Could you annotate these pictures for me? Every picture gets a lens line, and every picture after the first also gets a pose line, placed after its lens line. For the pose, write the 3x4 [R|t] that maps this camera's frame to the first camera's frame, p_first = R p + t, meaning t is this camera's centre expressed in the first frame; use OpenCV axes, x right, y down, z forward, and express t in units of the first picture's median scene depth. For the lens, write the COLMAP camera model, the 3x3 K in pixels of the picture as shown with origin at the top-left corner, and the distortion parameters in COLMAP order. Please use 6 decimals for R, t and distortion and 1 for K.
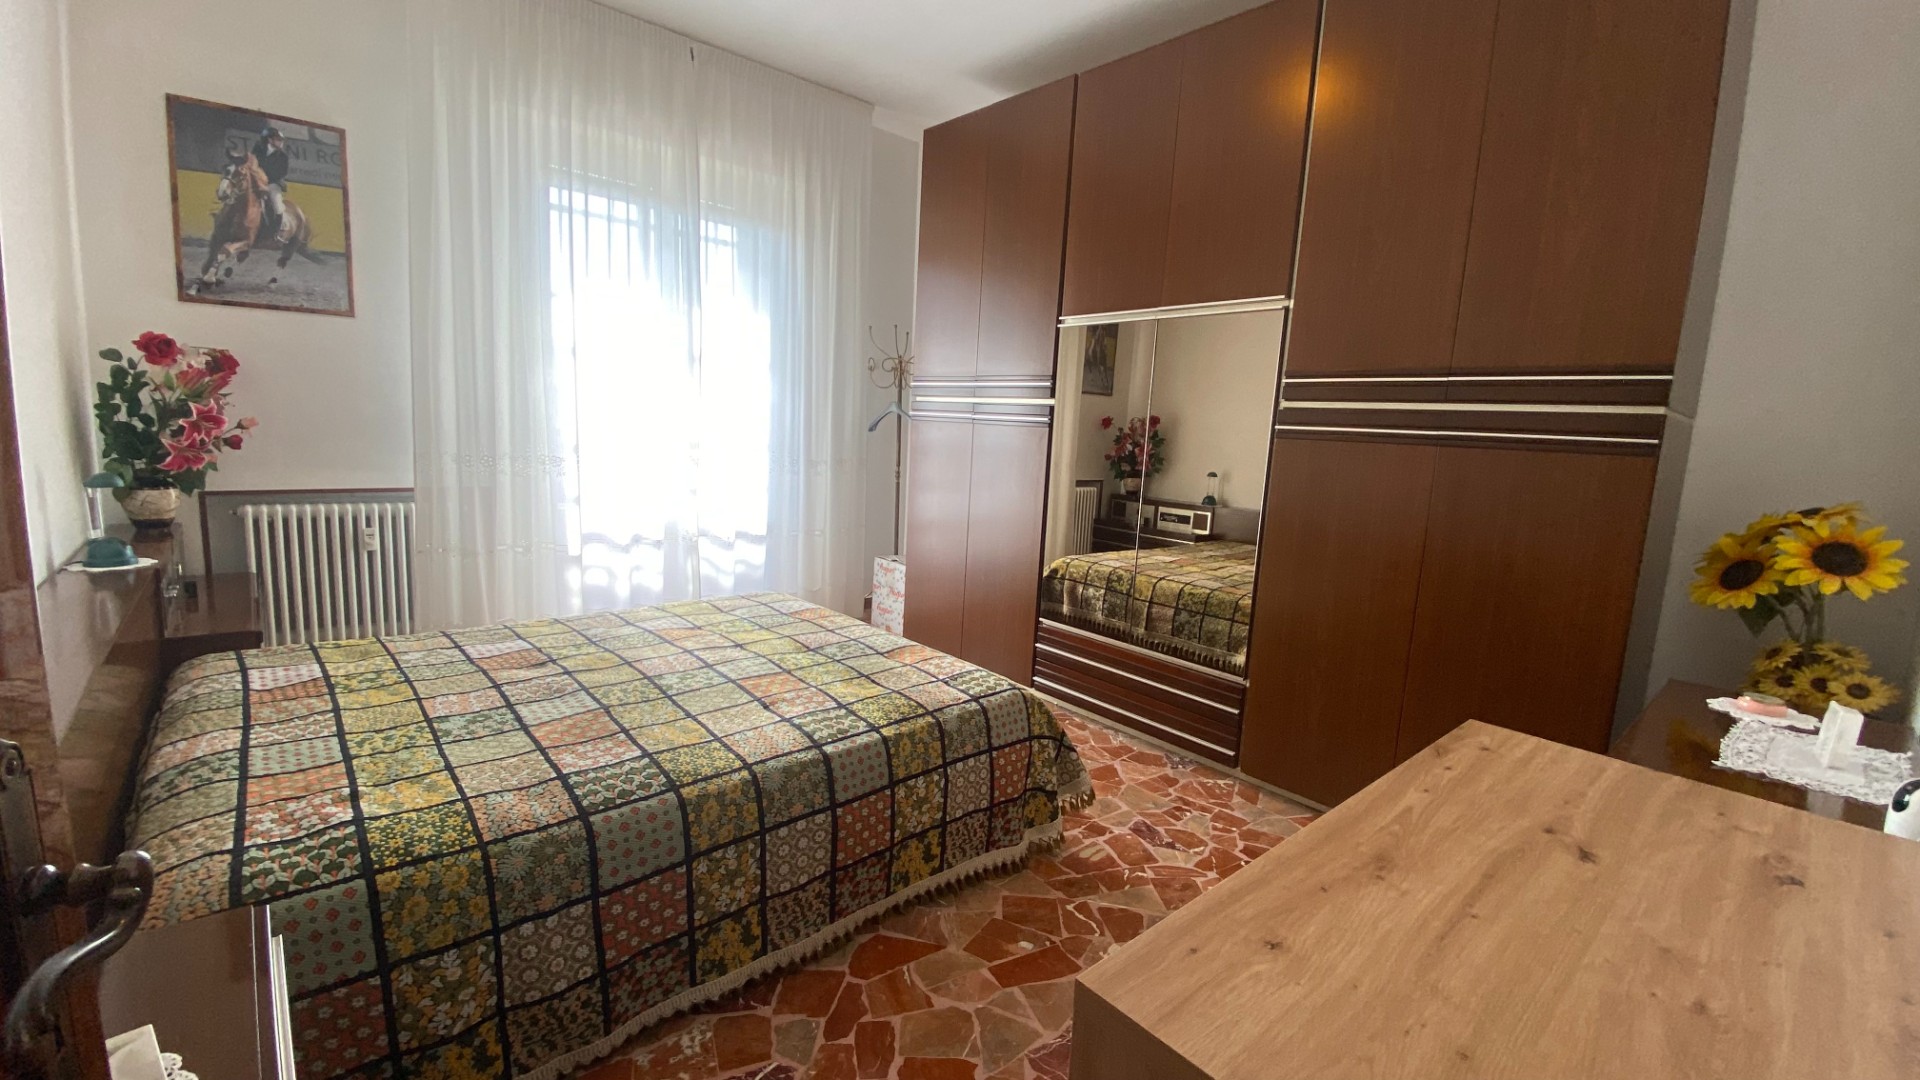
lens RADIAL K [[775.4, 0, 950.6], [0, 775.4, 534.6], [0, 0, 1]] dist [0.008182, -0.014326]
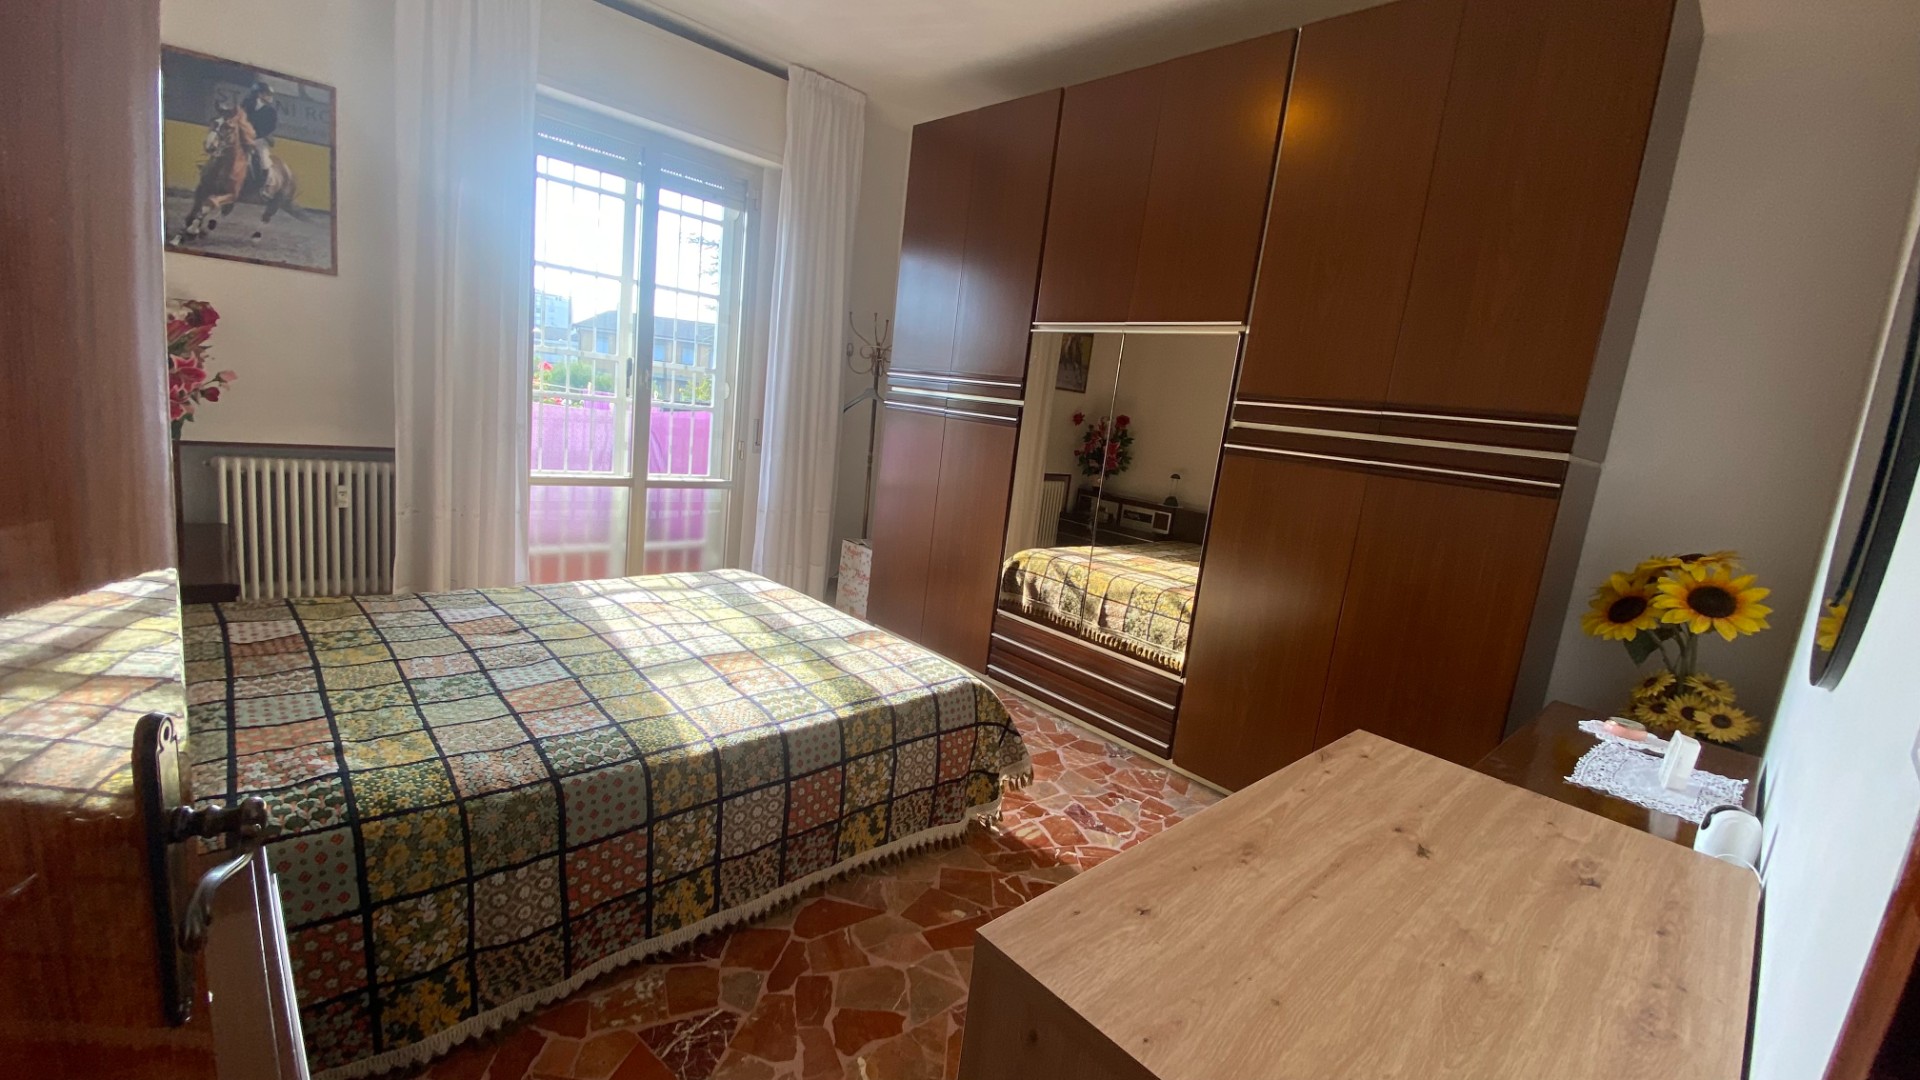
lens RADIAL K [[775.4, 0, 954.1], [0, 775.4, 533.3], [0, 0, 1]] dist [0.008182, -0.014326]
pose [[0.997368, 0.058823, 0.042382, 0.012392], [-0.059884, 0.997912, 0.024211, -0.027740], [-0.040869, -0.026685, 0.998808, -0.069414]]
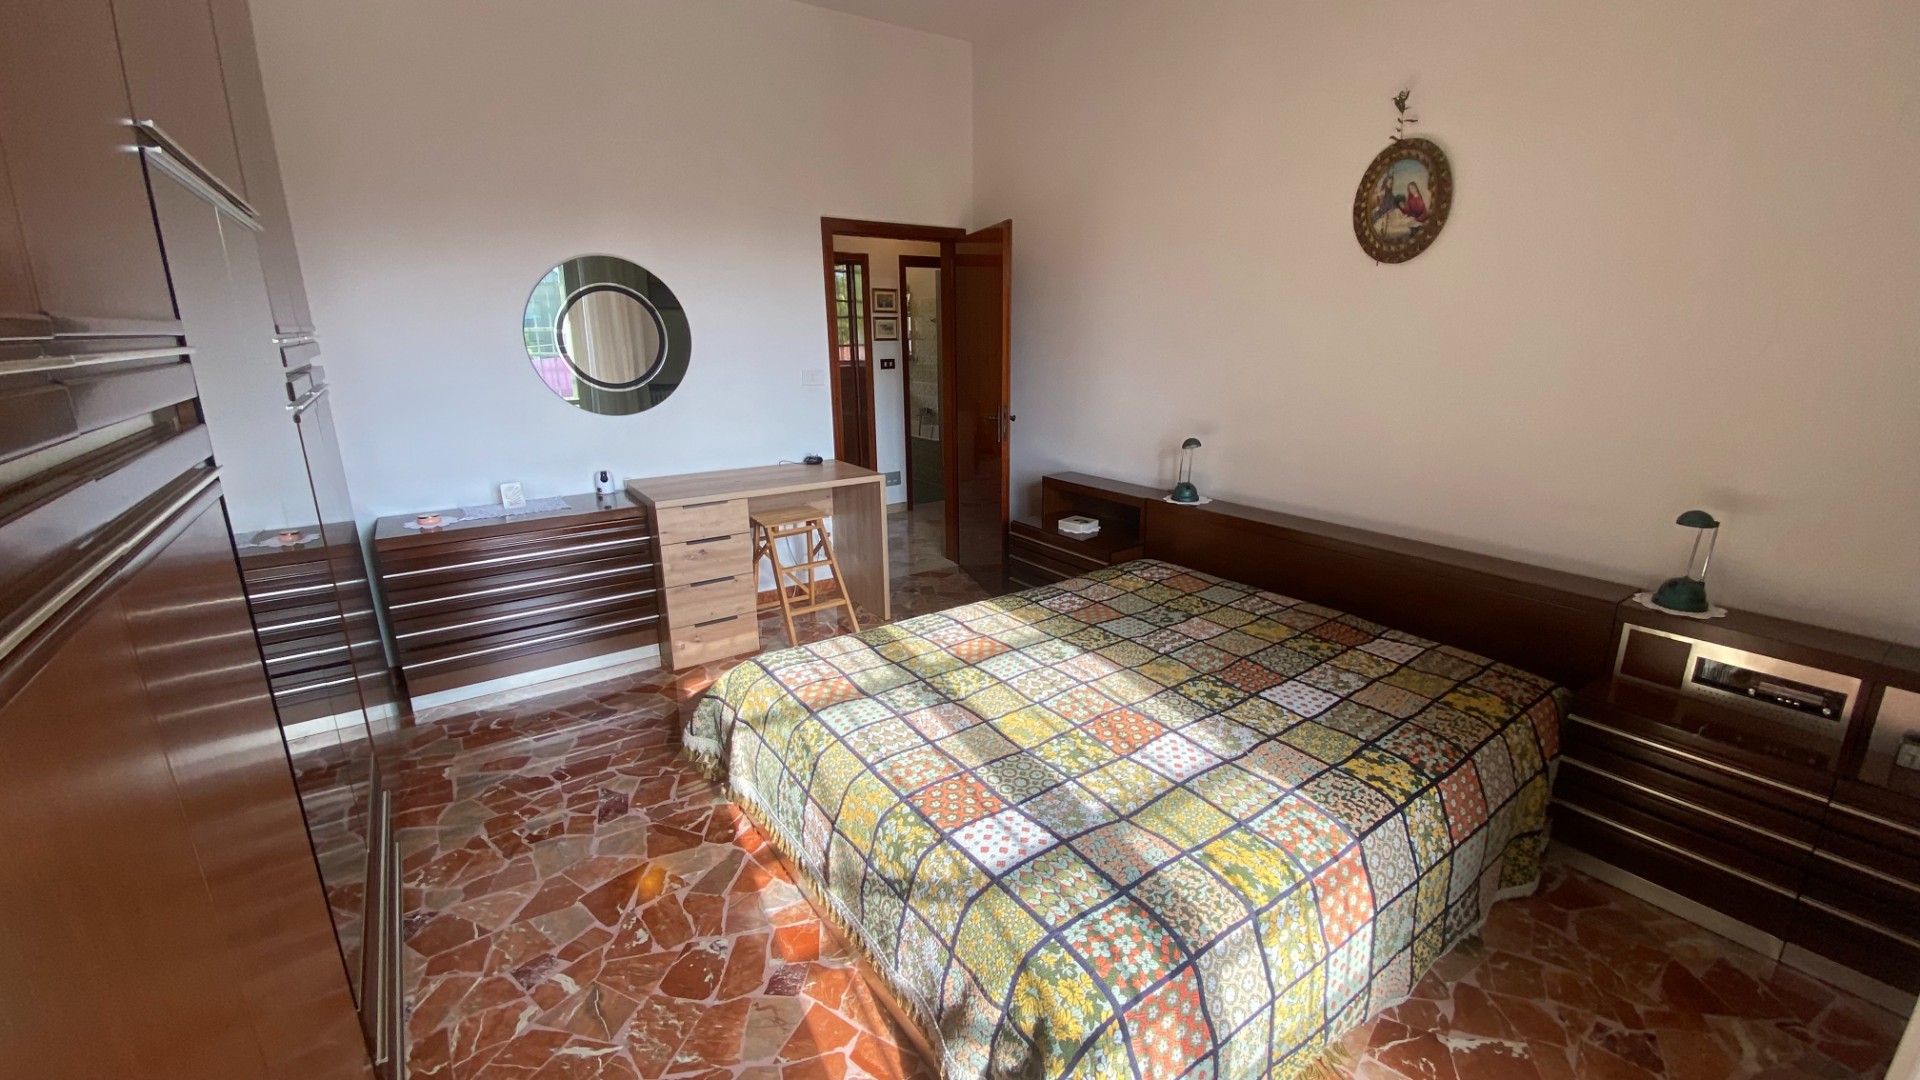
lens RADIAL K [[775.4, 0, 955.0], [0, 775.4, 532.0], [0, 0, 1]] dist [0.008182, -0.014326]
pose [[-0.992425, -0.070997, 0.100259, -0.316833], [-0.026963, 0.922079, 0.386060, -0.422713], [-0.119856, 0.380433, -0.917009, 2.112734]]
